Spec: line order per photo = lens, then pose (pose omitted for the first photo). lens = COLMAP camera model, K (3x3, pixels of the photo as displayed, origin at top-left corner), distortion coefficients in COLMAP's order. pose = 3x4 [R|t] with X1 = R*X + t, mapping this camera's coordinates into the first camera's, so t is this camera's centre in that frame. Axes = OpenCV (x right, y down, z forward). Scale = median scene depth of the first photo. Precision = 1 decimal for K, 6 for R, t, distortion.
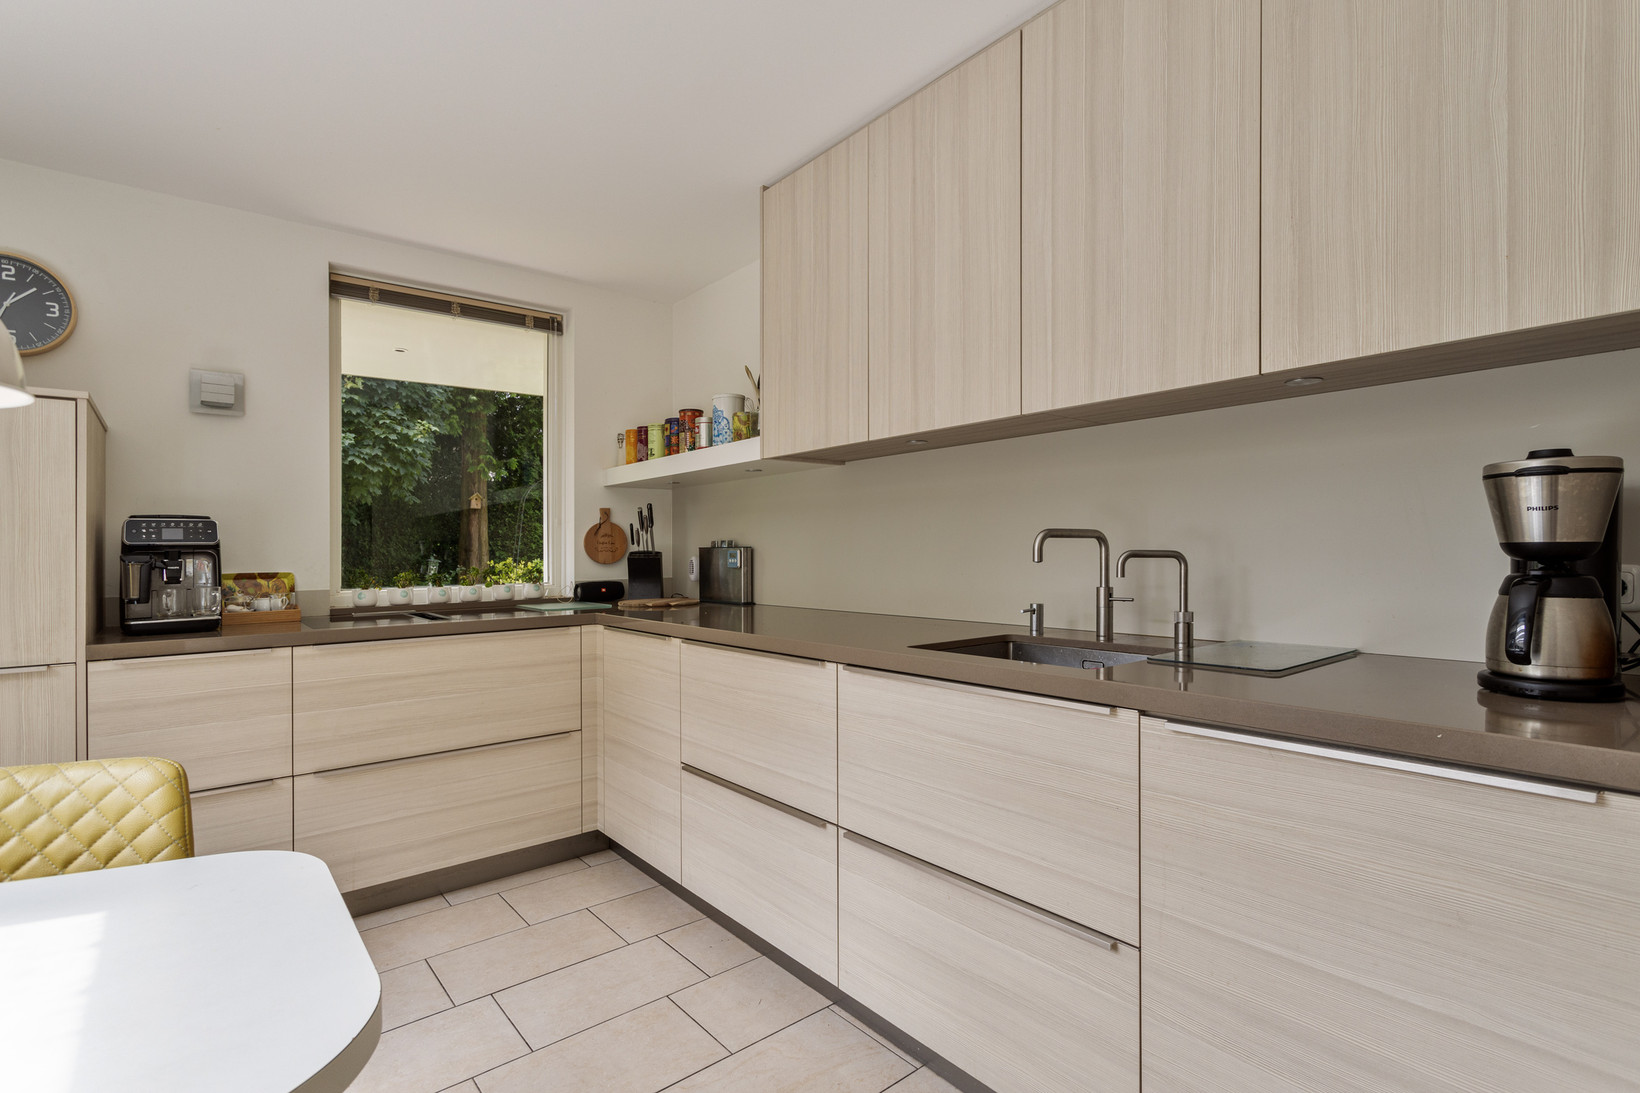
lens RADIAL K [[781.7, 0, 819.0], [0, 781.7, 558.3], [0, 0, 1]] dist [0.000370, -0.000018]
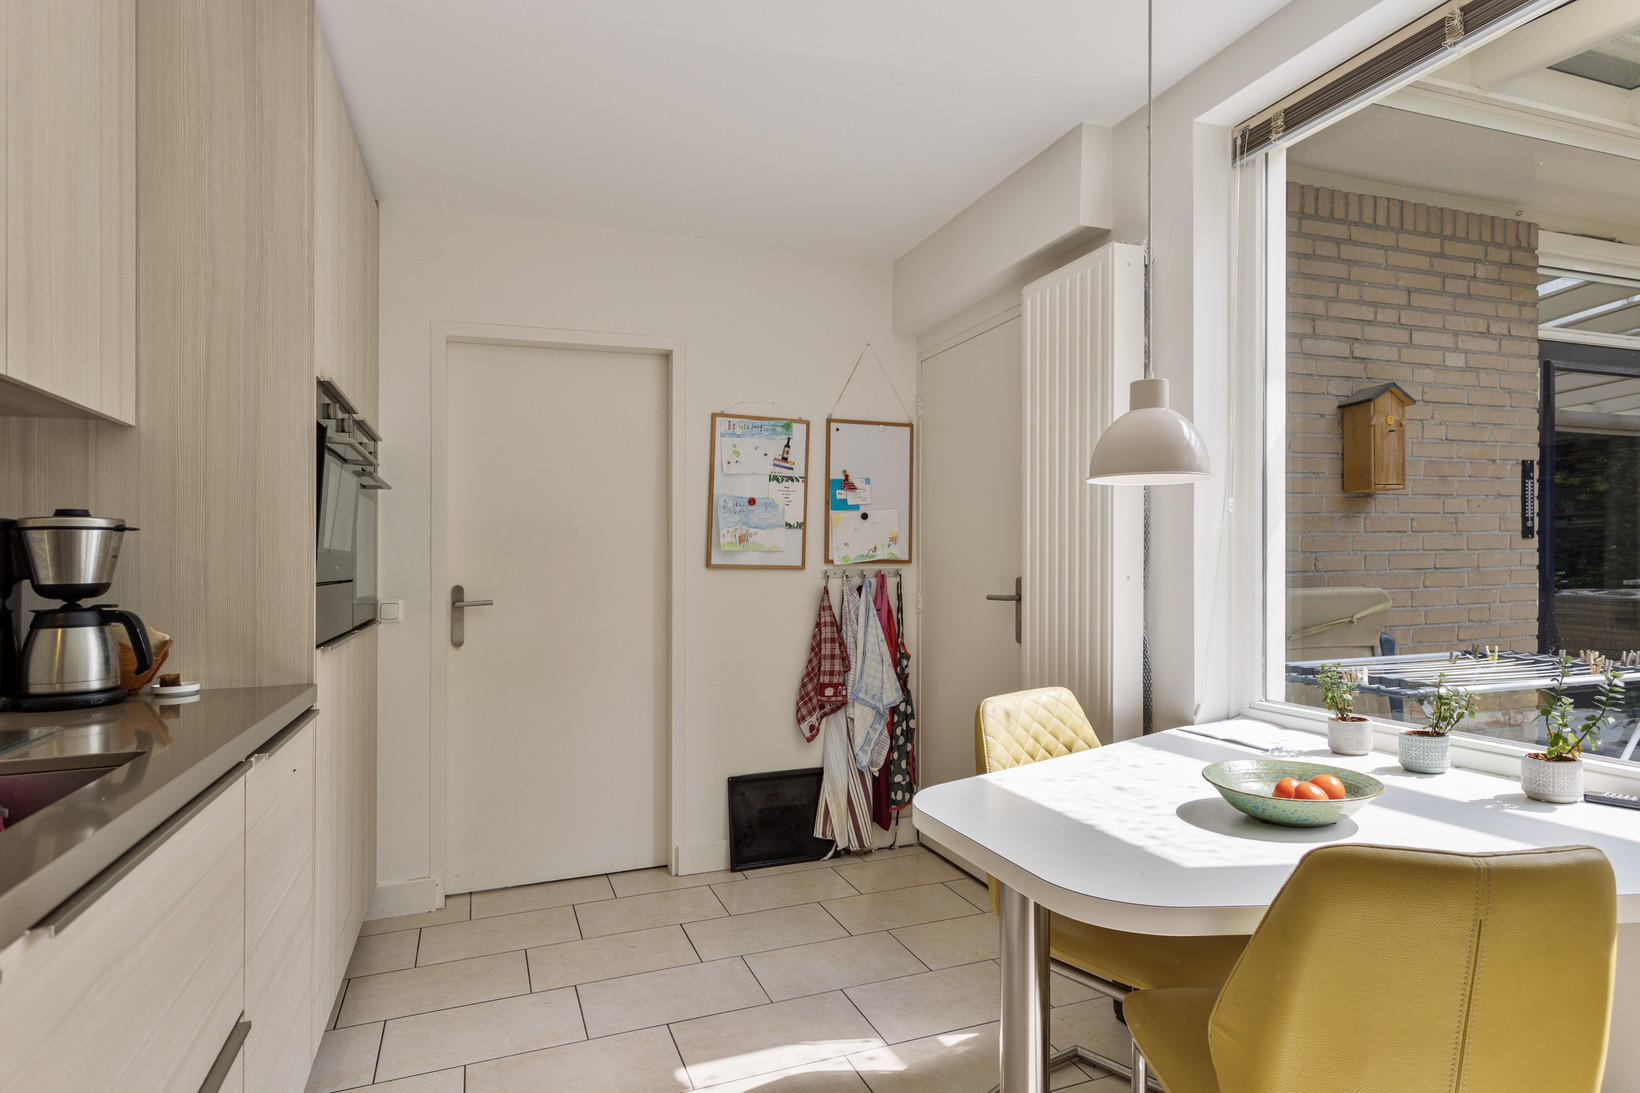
lens RADIAL K [[918.9, 0, 826.2], [0, 918.9, 553.9], [0, 0, 1]] dist [-0.000882, -0.000056]
pose [[-0.944937, 0.024526, 0.326333, -0.699940], [0.024869, 0.999686, -0.003121, -0.035370], [-0.326307, 0.005167, -0.945250, 2.053388]]
